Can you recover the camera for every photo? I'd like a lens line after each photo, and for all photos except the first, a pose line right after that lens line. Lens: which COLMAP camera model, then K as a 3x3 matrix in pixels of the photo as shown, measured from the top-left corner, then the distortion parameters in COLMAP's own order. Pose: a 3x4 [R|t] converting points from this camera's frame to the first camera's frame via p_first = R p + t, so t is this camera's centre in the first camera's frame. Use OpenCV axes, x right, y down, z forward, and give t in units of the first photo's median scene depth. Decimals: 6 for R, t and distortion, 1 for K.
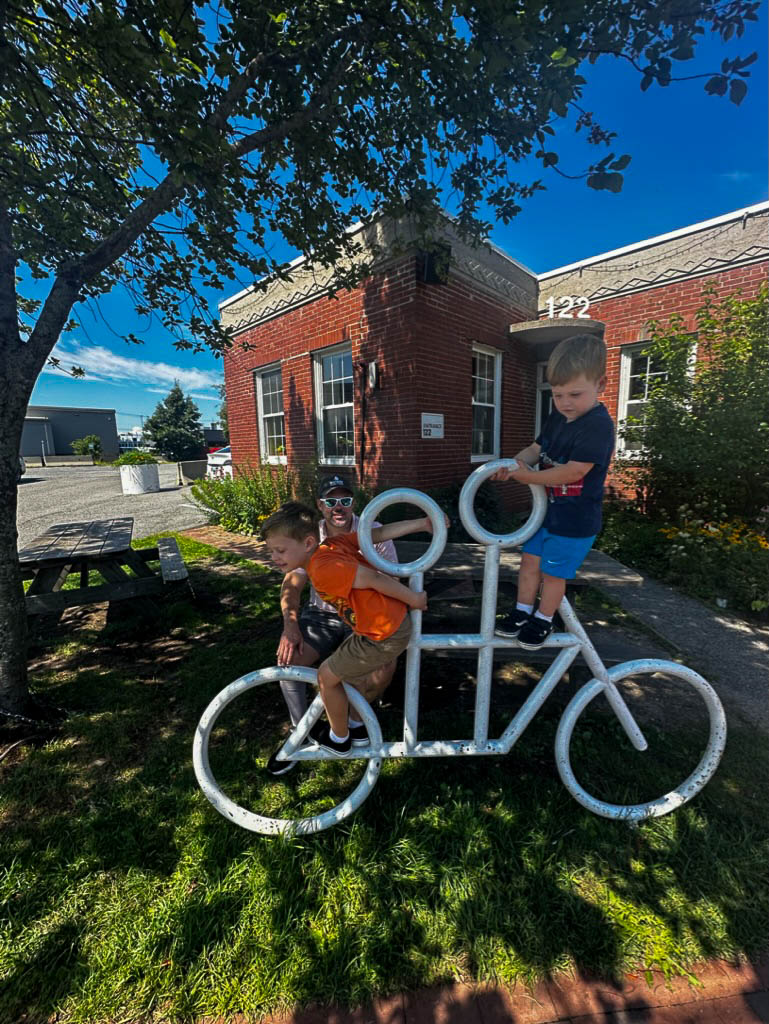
lens RADIAL K [[404.8, 0, 384.8], [0, 404.8, 510.6], [0, 0, 1]] dist [-0.002878, 0.000021]
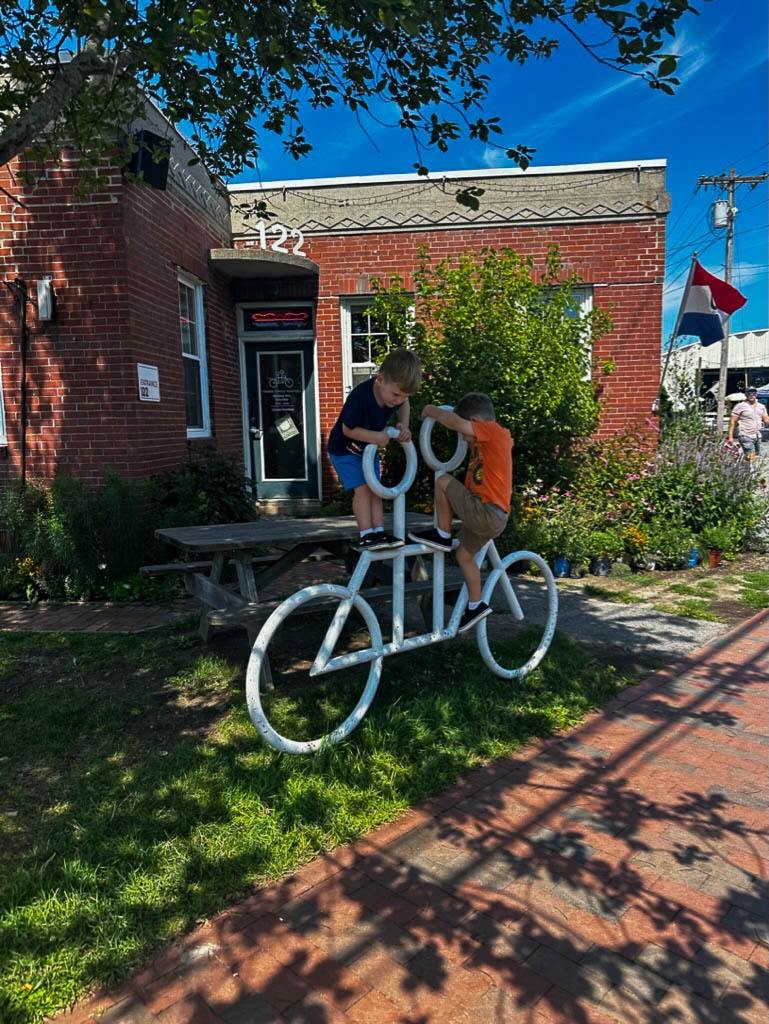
lens RADIAL K [[718.1, 0, 384.9], [0, 718.1, 514.0], [0, 0, 1]] dist [-0.014220, -0.005612]
pose [[0.770496, -0.073445, 0.633199, -0.330995], [0.102177, 0.994726, -0.008954, 0.058371], [-0.629202, 0.071598, 0.773937, -0.162791]]
